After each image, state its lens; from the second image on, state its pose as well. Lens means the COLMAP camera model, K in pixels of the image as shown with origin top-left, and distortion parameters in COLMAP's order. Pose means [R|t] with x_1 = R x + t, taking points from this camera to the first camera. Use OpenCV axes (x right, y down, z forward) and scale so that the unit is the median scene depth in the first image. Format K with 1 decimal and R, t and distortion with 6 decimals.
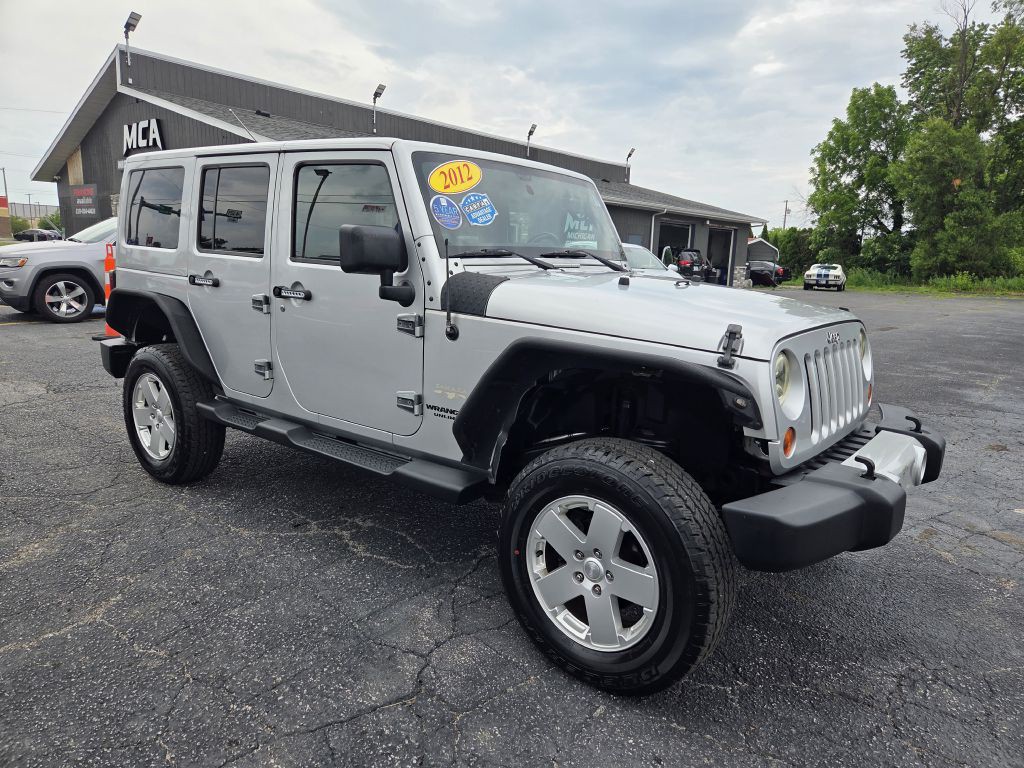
lens RADIAL K [[697.8, 0, 518.2], [0, 697.8, 387.9], [0, 0, 1]] dist [0.072866, -0.061312]
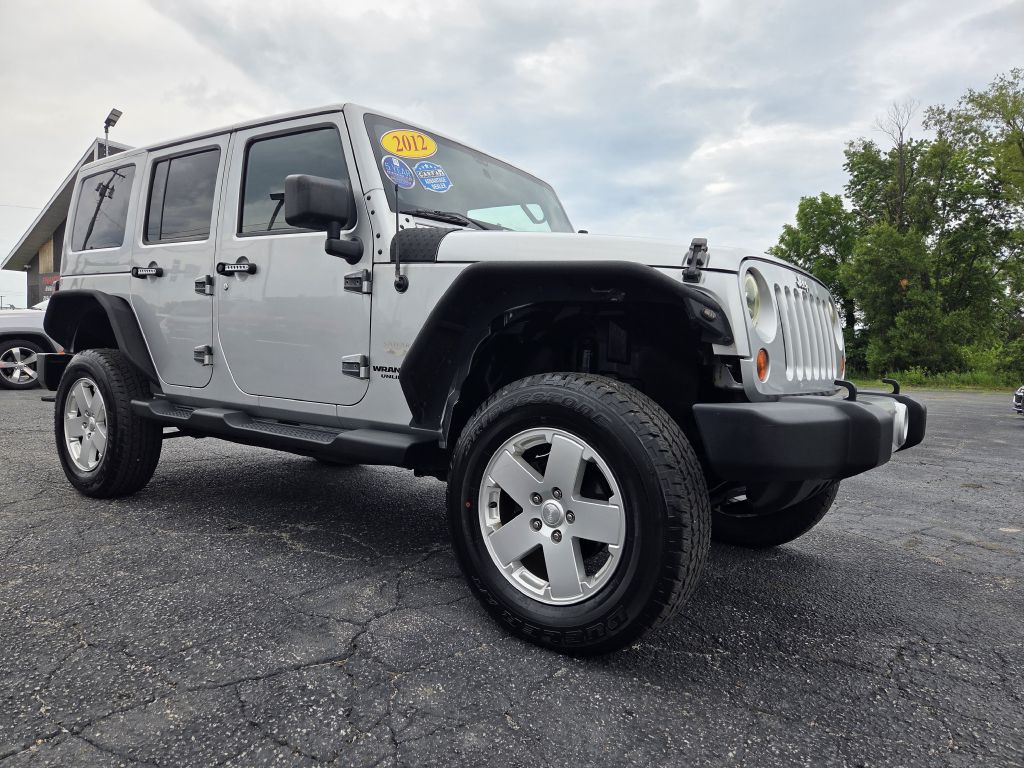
lens RADIAL K [[696.1, 0, 499.6], [0, 696.1, 396.4], [0, 0, 1]] dist [0.073142, -0.061119]
pose [[0.999770, 0.001643, 0.021366, 0.016313], [0.001253, 0.990864, -0.134857, 0.183135], [-0.021392, 0.134853, 0.990635, 0.079328]]
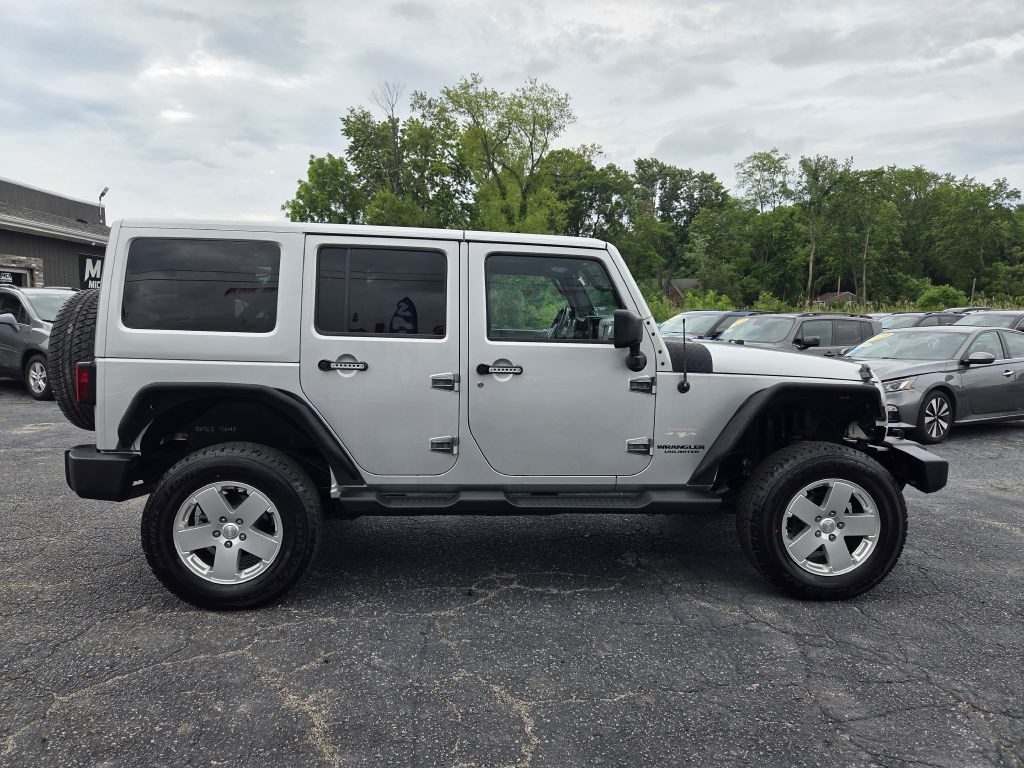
lens RADIAL K [[677.5, 0, 478.1], [0, 677.5, 401.4], [0, 0, 1]] dist [0.070092, -0.031584]
pose [[0.753122, -0.118444, 0.647131, -1.140904], [0.142333, 0.989698, 0.015498, -0.118545], [-0.642300, 0.080436, 0.762221, 0.243612]]
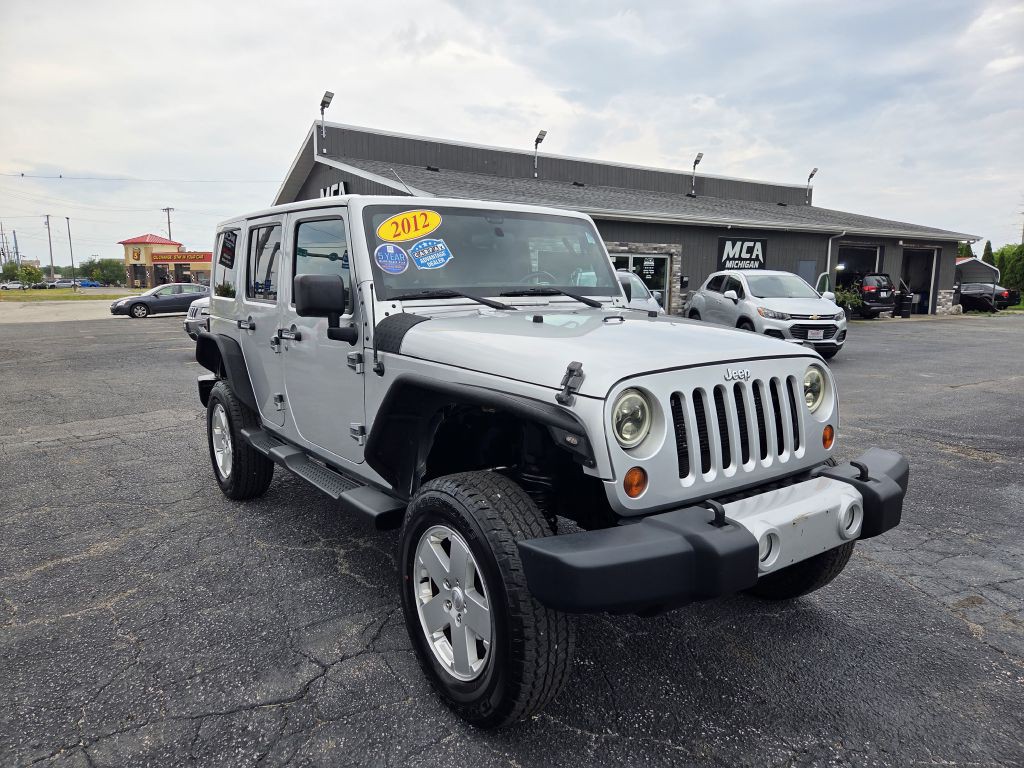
lens RADIAL K [[694.5, 0, 505.4], [0, 694.5, 398.8], [0, 0, 1]] dist [0.071608, -0.056037]
pose [[0.959590, 0.009288, -0.281249, 0.365493], [-0.018424, 0.999384, -0.029857, -0.004611], [0.280799, 0.033832, 0.959170, 0.020129]]
